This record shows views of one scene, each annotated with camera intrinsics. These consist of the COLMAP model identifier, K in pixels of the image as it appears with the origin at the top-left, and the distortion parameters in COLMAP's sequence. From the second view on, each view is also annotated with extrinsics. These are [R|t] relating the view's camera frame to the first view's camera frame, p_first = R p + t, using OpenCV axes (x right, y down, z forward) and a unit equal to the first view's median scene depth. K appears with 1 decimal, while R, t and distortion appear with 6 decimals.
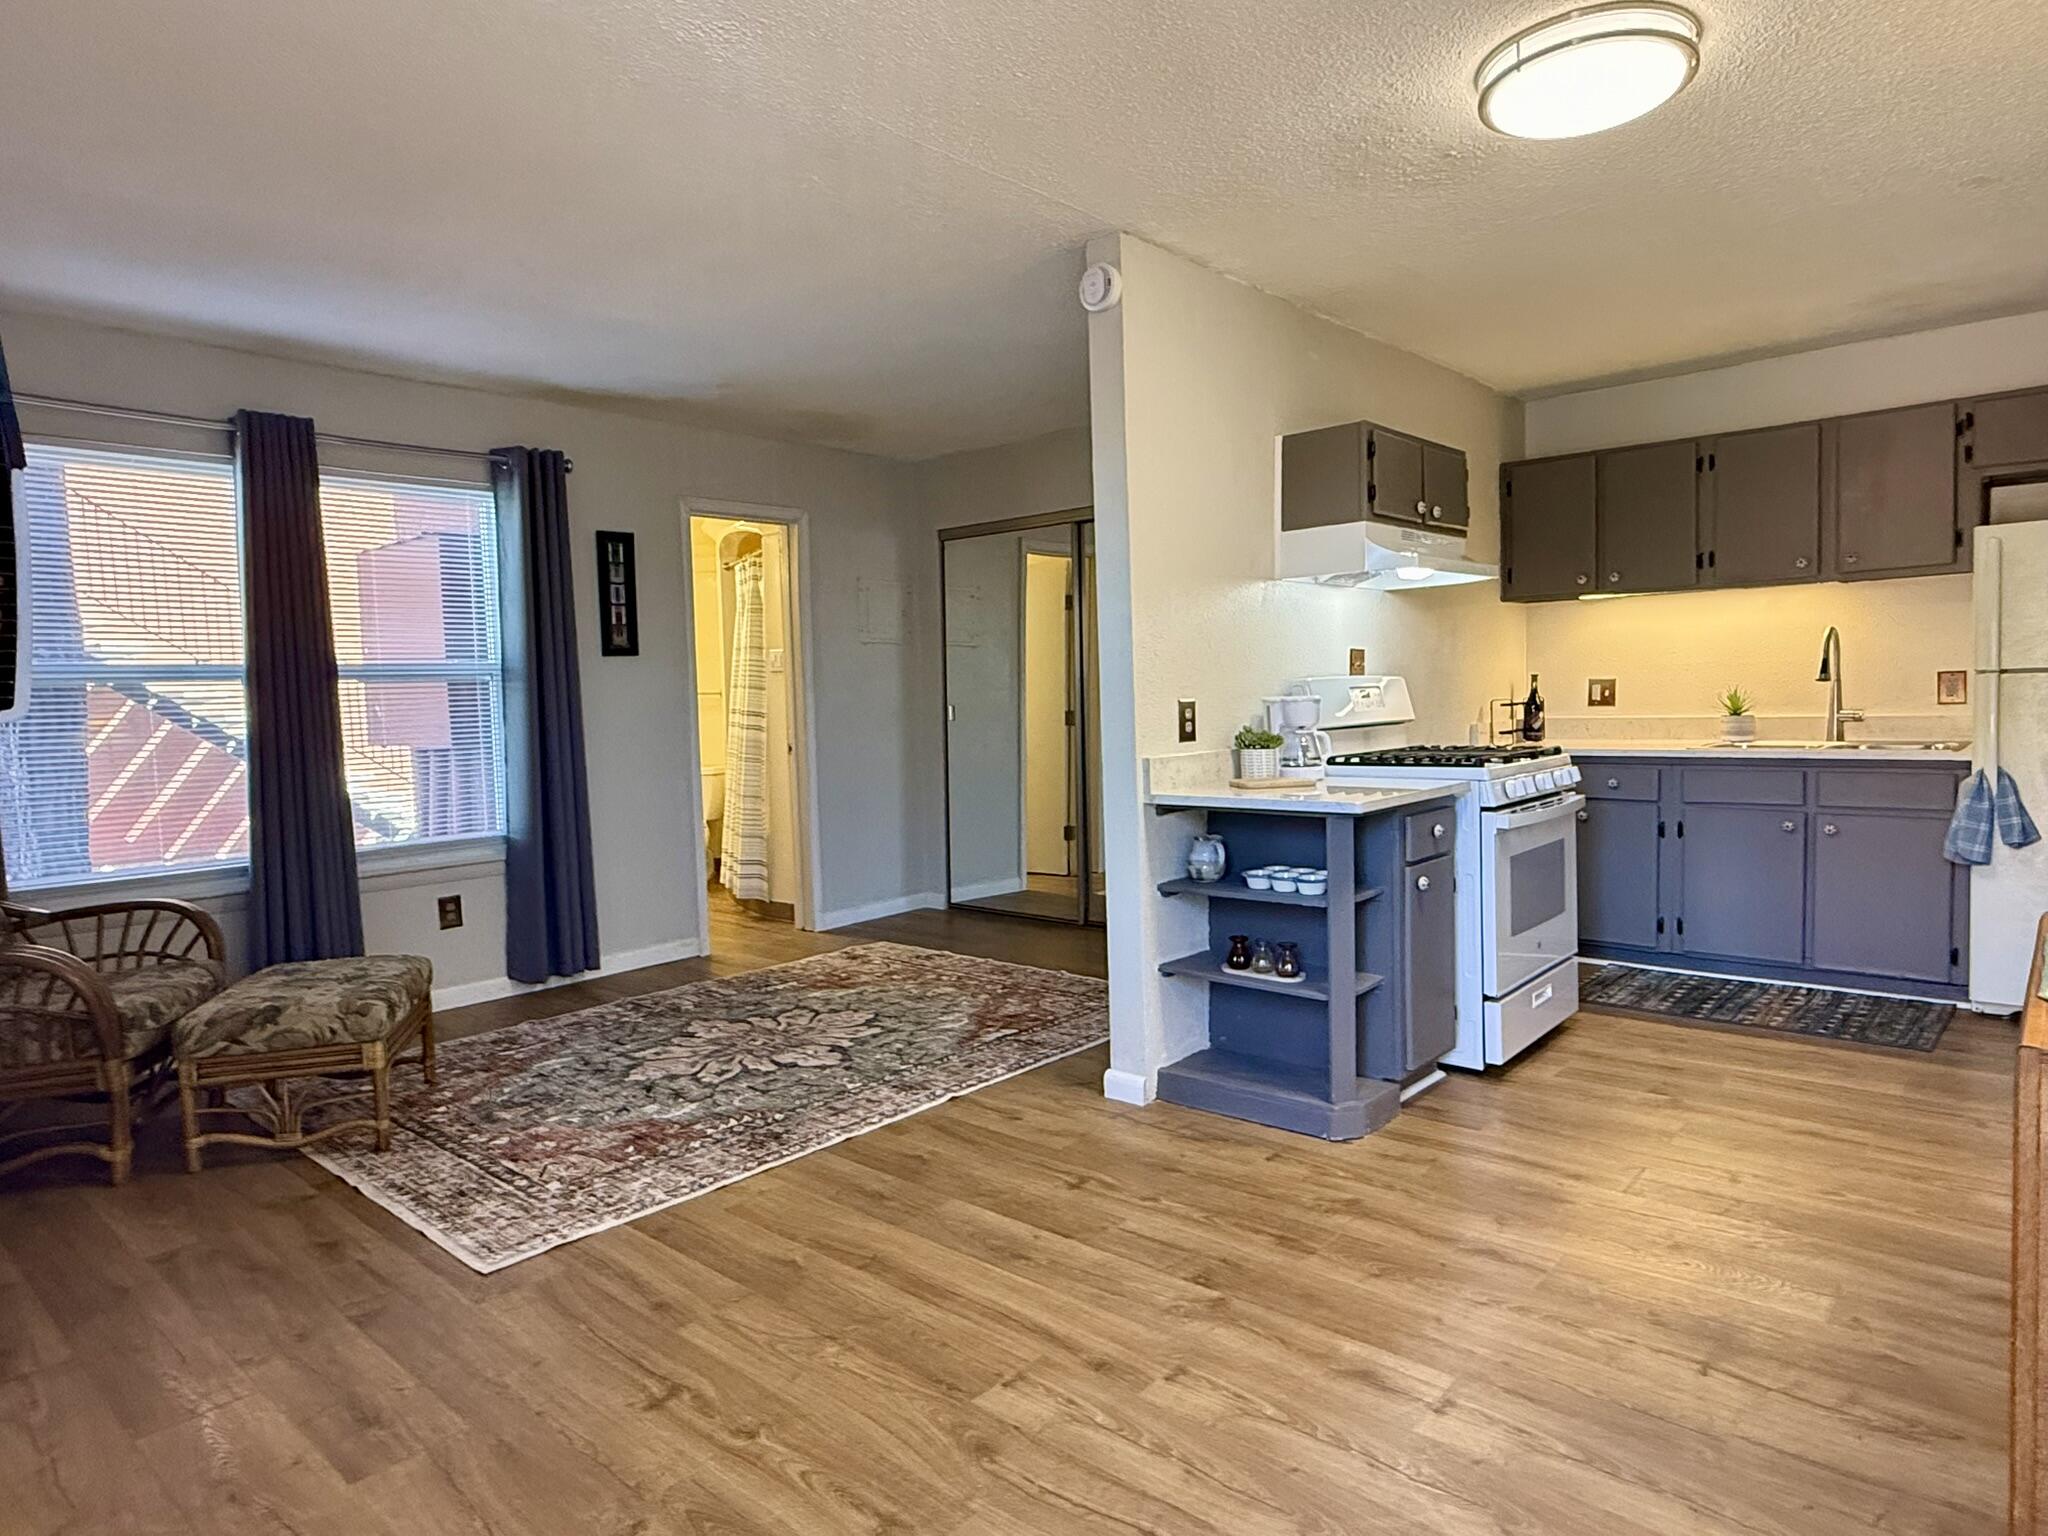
lens RADIAL K [[1228.2, 0, 1018.9], [0, 1228.2, 764.8], [0, 0, 1]] dist [0.002458, 0.001485]
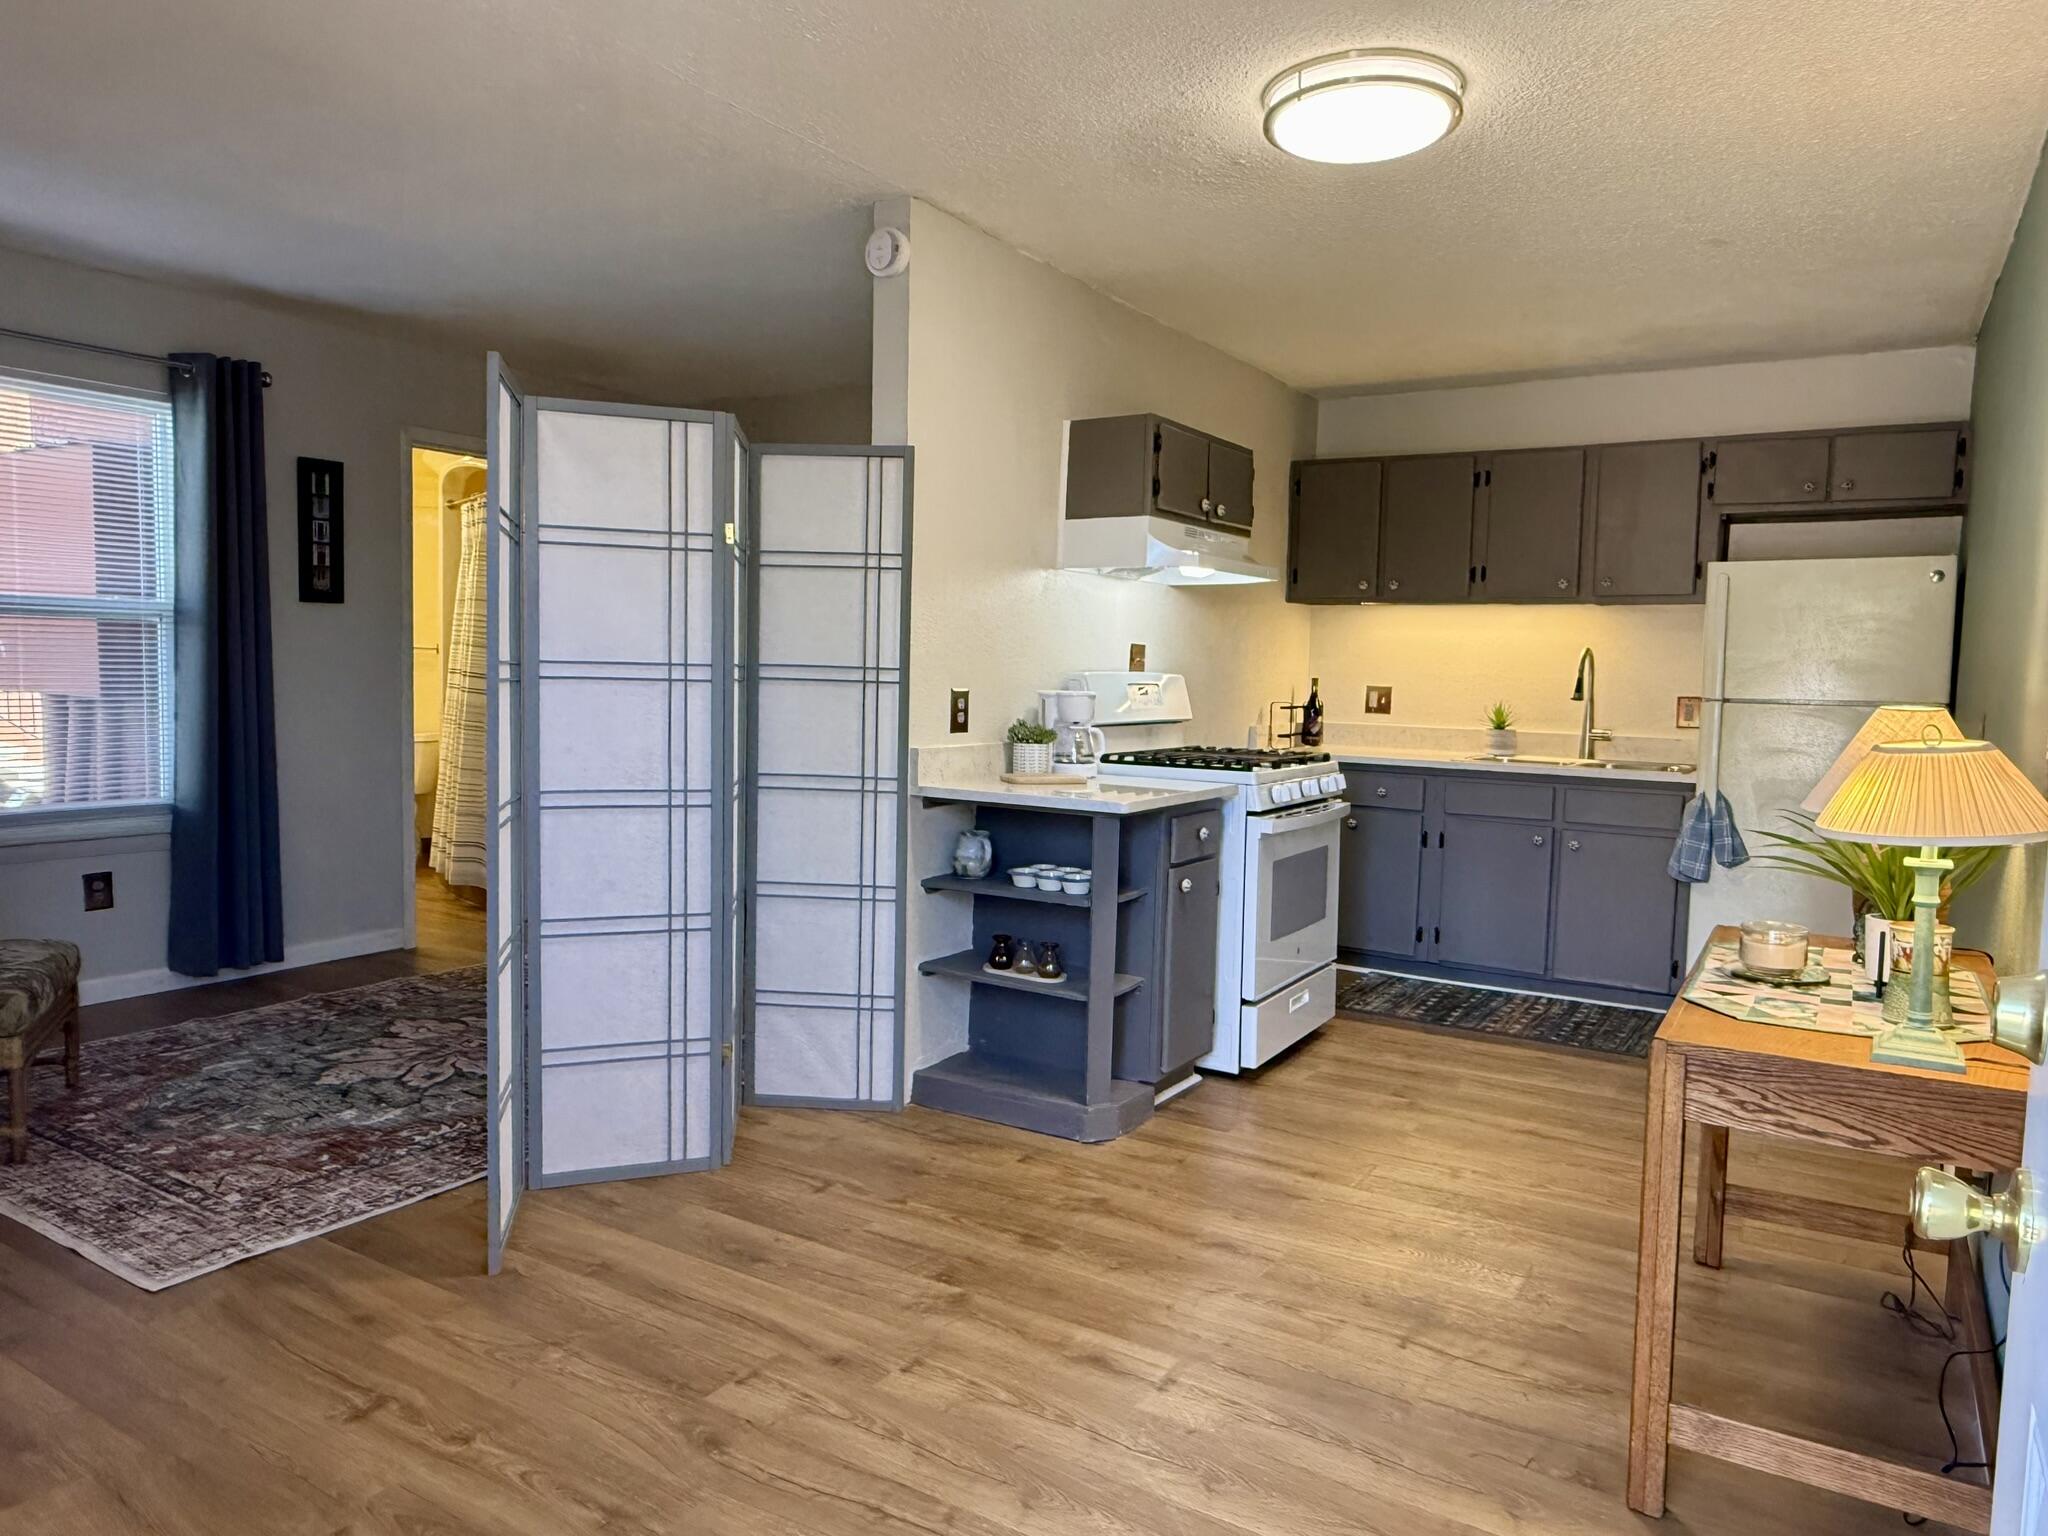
lens RADIAL K [[1374.5, 0, 1018.9], [0, 1374.5, 764.9], [0, 0, 1]] dist [0.003219, -0.001663]
pose [[0.984484, 0.040894, 0.170645, 0.001002], [-0.042986, 0.999039, 0.008583, -0.004987], [-0.170130, -0.015785, 0.985295, -0.070049]]
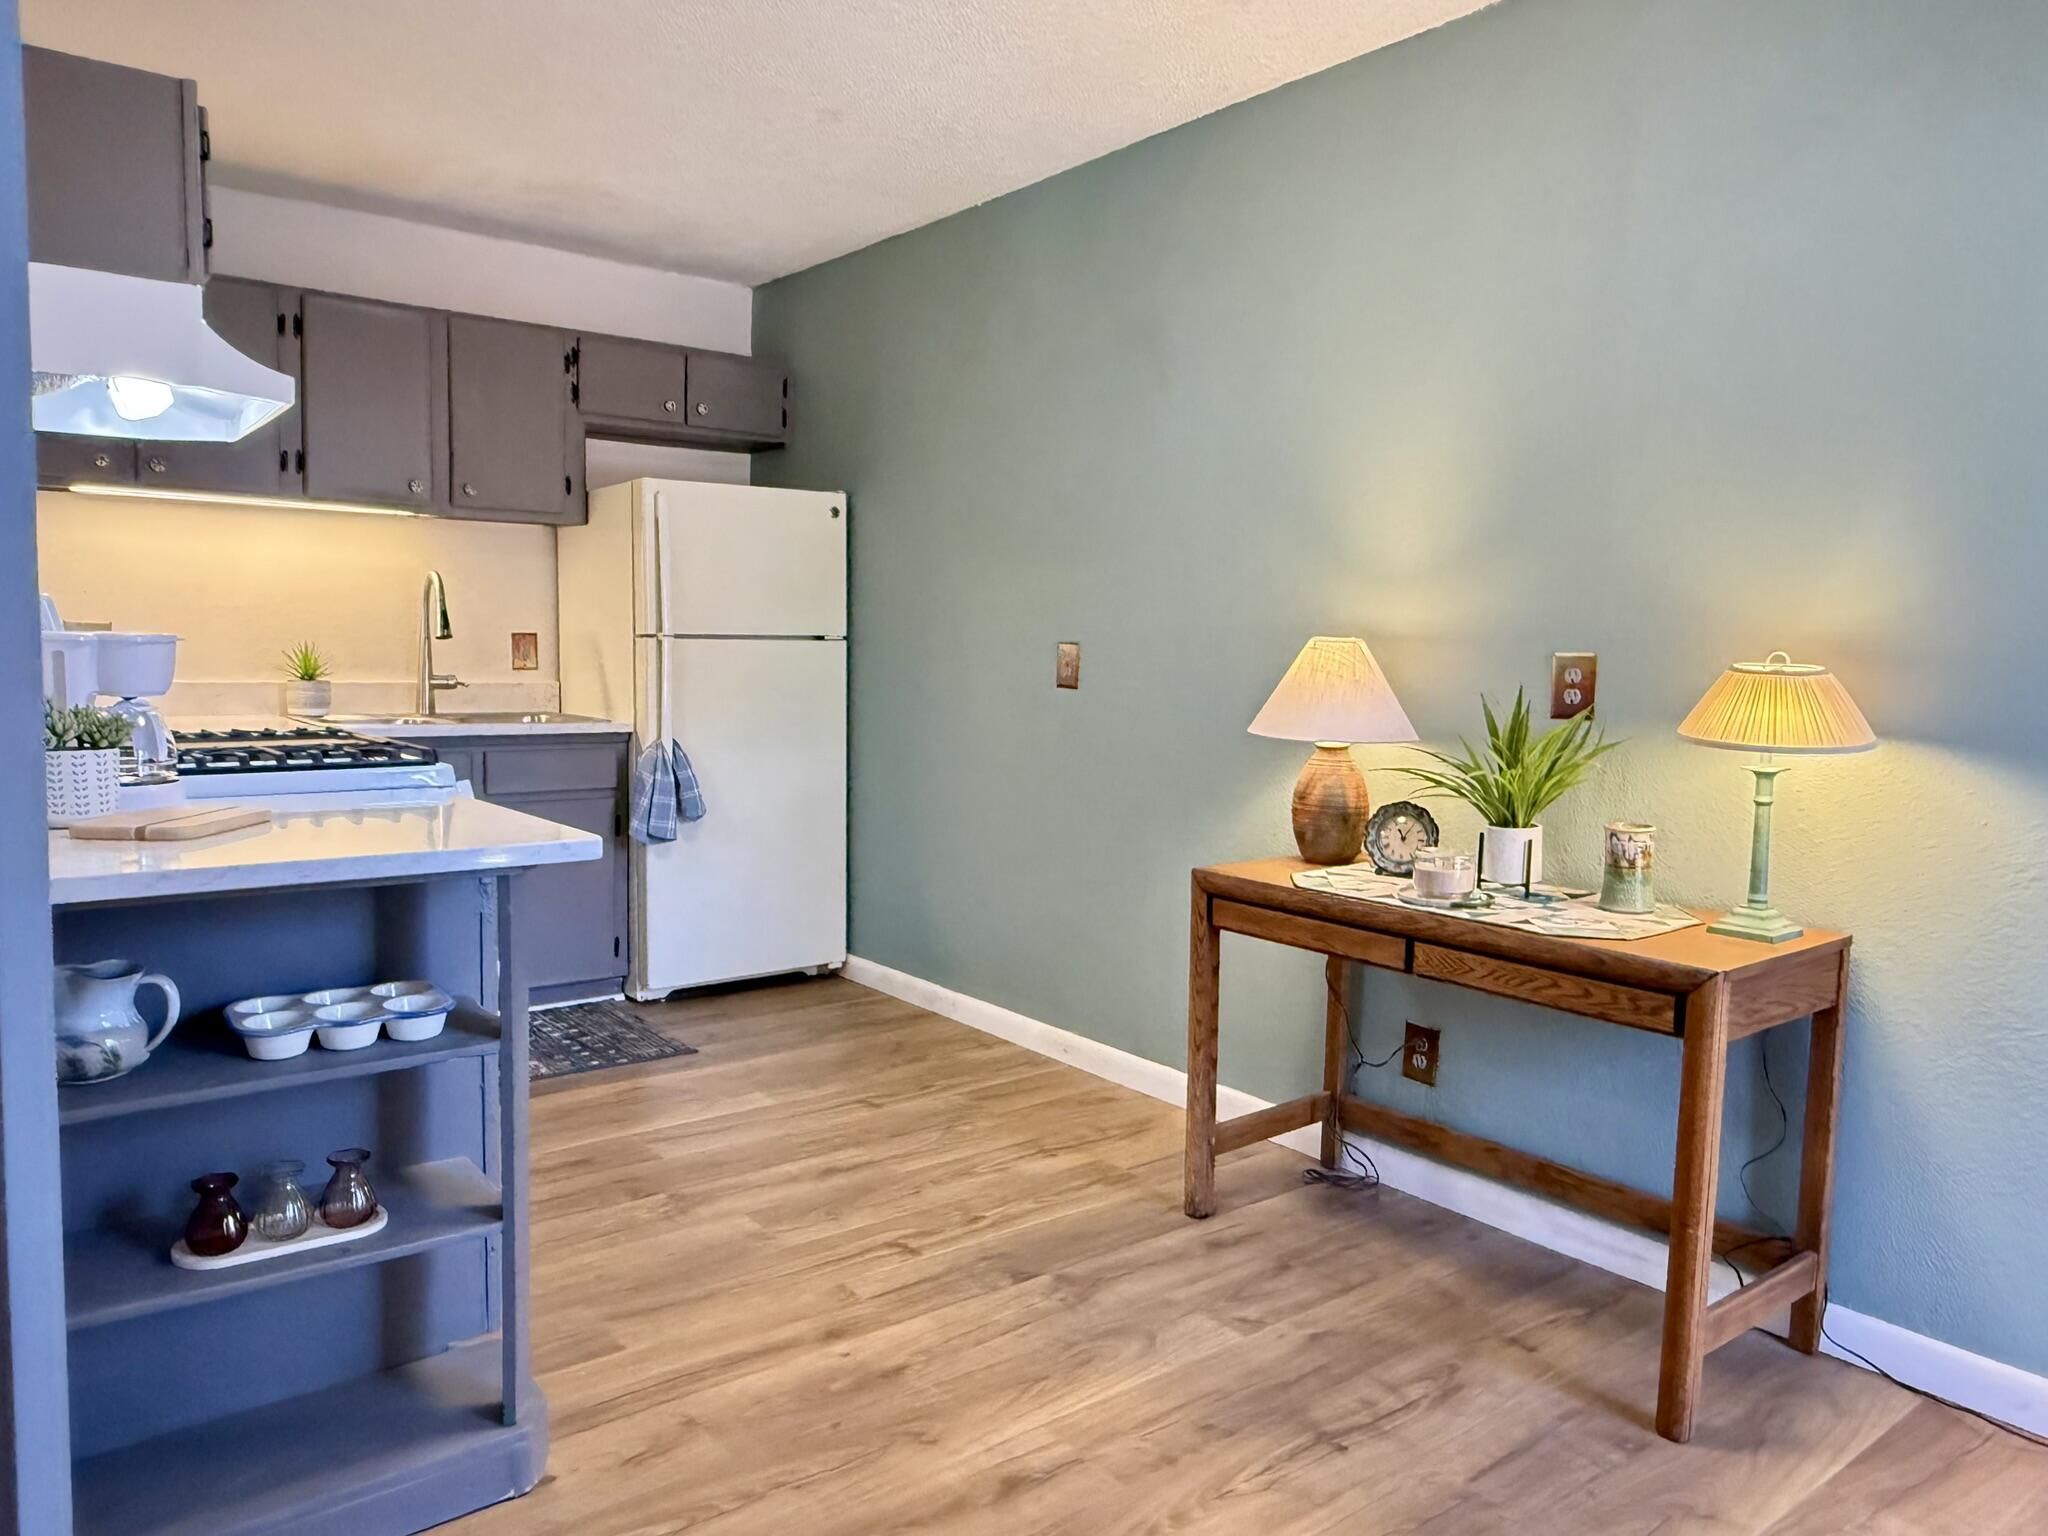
lens RADIAL K [[1417.4, 0, 1021.0], [0, 1417.4, 759.8], [0, 0, 1]] dist [0.000126, -0.000642]
pose [[0.169472, -0.047067, 0.984410, -0.251196], [0.035231, 0.998510, 0.041676, -0.018753], [-0.984905, 0.027618, 0.170878, 0.607876]]
